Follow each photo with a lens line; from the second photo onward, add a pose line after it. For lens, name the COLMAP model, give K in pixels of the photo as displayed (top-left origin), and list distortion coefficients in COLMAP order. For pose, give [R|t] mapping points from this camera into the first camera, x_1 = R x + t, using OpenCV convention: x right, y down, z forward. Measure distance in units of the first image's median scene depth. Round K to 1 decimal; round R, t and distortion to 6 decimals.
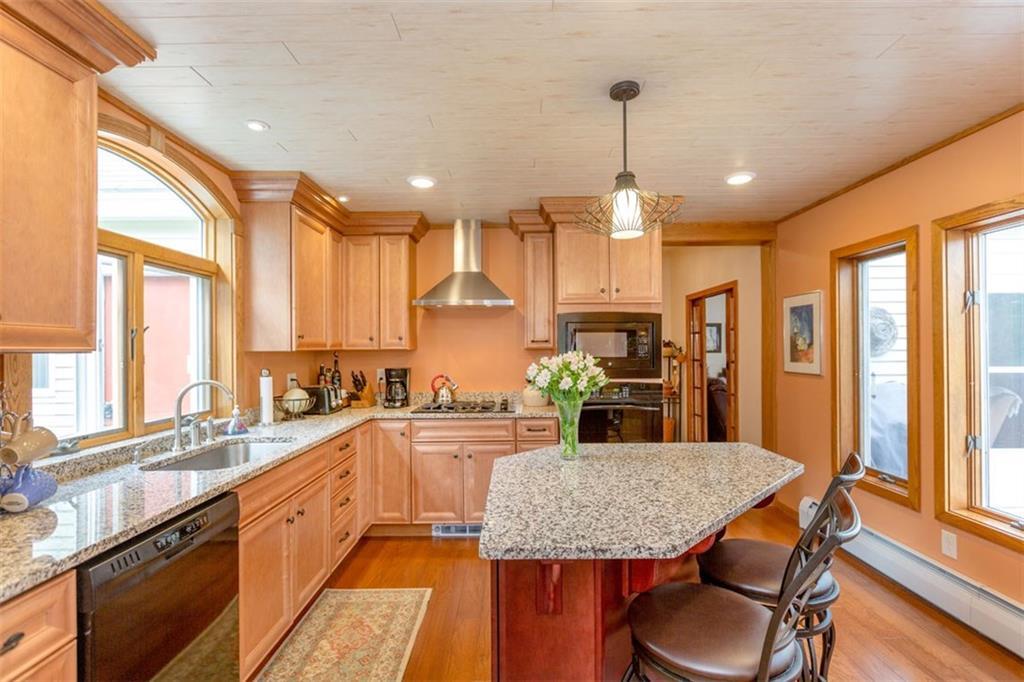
lens RADIAL K [[464.6, 0, 512.7], [0, 464.6, 348.1], [0, 0, 1]] dist [0.000354, -0.000240]
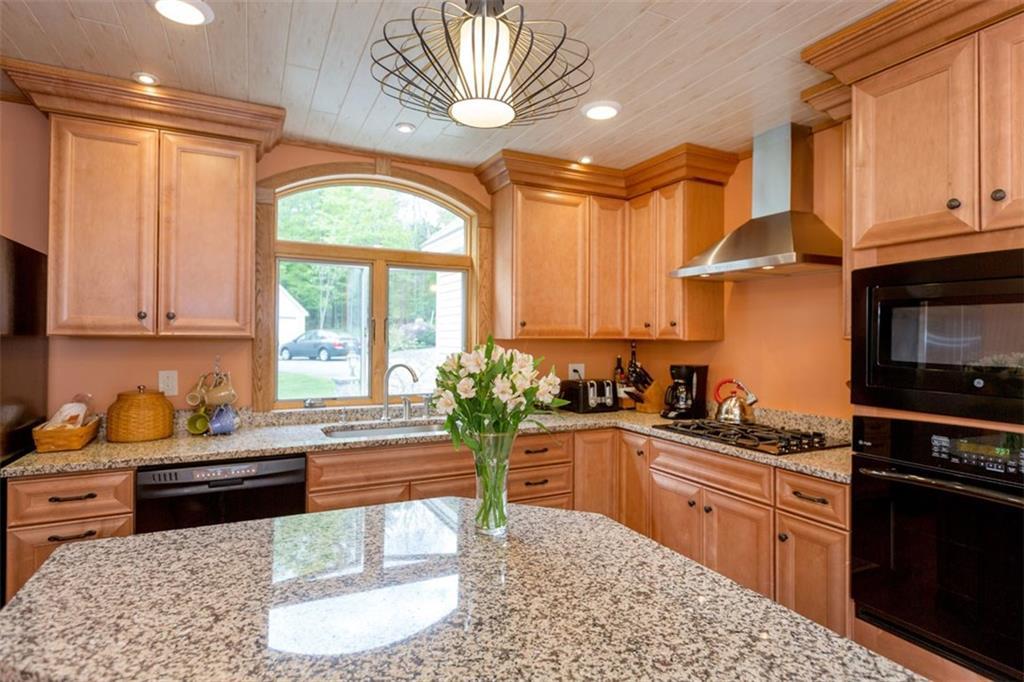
lens RADIAL K [[538.4, 0, 514.0], [0, 538.4, 332.8], [0, 0, 1]] dist [-0.002388, 0.000134]
pose [[0.457733, 0.004081, -0.889080, 0.443255], [-0.009029, 0.999959, -0.000058, -0.005848], [0.889044, 0.008054, 0.457751, 0.435958]]
